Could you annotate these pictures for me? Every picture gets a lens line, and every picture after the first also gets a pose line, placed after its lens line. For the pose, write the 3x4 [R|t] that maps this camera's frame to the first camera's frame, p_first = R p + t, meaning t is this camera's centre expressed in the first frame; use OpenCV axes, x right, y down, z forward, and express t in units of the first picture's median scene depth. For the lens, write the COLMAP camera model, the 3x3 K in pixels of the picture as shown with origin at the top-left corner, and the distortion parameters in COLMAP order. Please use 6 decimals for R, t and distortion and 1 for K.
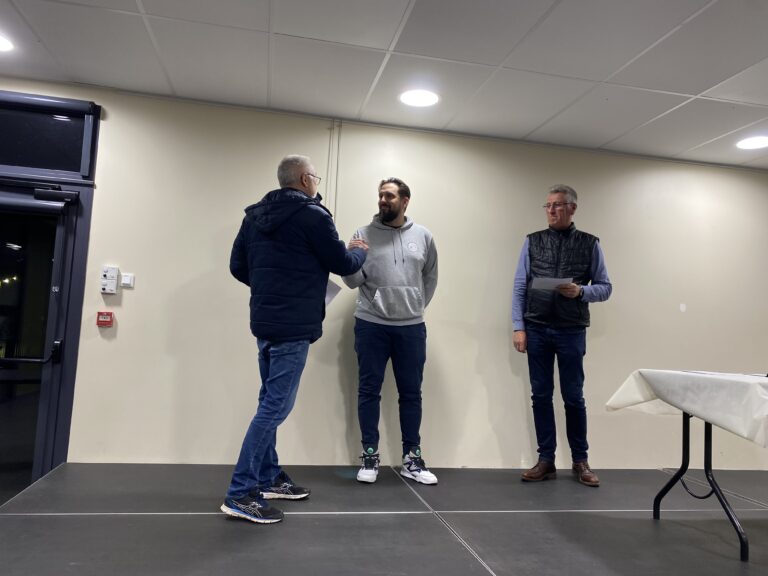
lens RADIAL K [[587.4, 0, 383.1], [0, 587.4, 288.1], [0, 0, 1]] dist [0.003278, -0.007344]
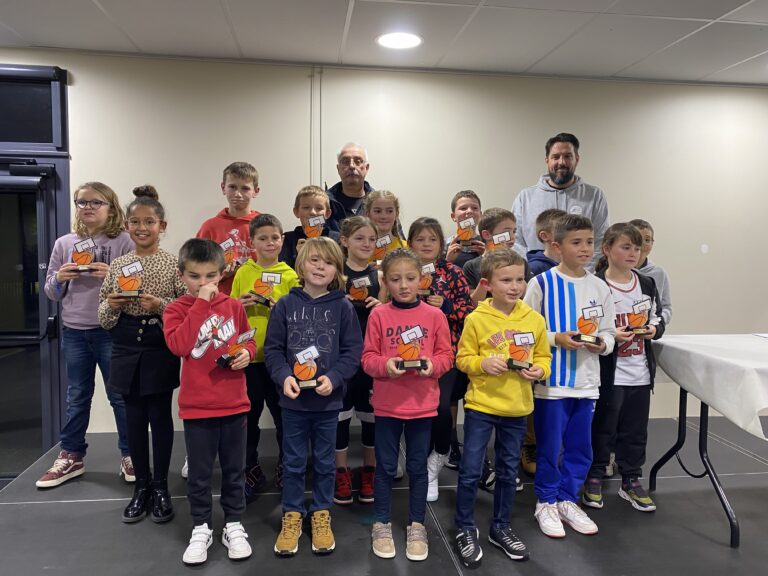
lens RADIAL K [[587.4, 0, 382.3], [0, 587.4, 282.8], [0, 0, 1]] dist [0.003278, -0.007344]
pose [[0.996325, -0.035753, -0.077830, 0.090282], [0.046587, 0.988745, 0.142175, -0.082925], [0.071871, -0.145278, 0.986777, 0.052711]]
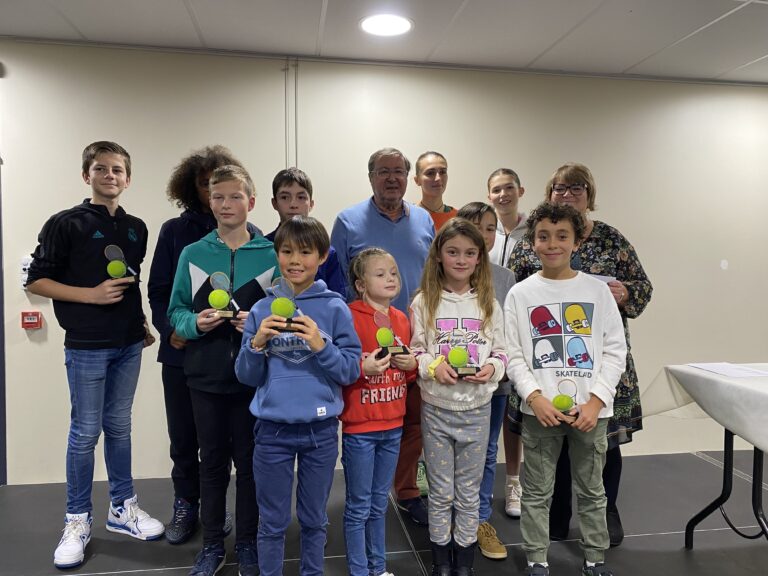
lens RADIAL K [[587.4, 0, 387.9], [0, 587.4, 290.1], [0, 0, 1]] dist [0.003278, -0.007344]
pose [[0.998211, -0.044944, -0.039424, 0.076986], [0.049586, 0.990792, 0.125986, -0.071538], [0.033399, -0.127716, 0.991248, 0.178448]]
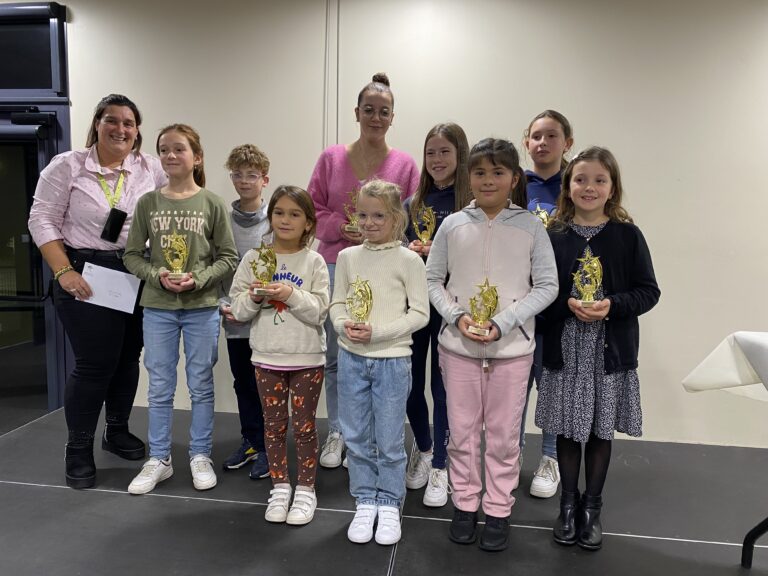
lens RADIAL K [[587.4, 0, 383.8], [0, 587.4, 284.2], [0, 0, 1]] dist [0.003278, -0.007344]
pose [[0.949434, 0.002073, -0.313958, 0.236256], [0.053090, 0.984518, 0.167049, -0.028290], [0.309444, -0.175270, 0.934625, 0.274655]]
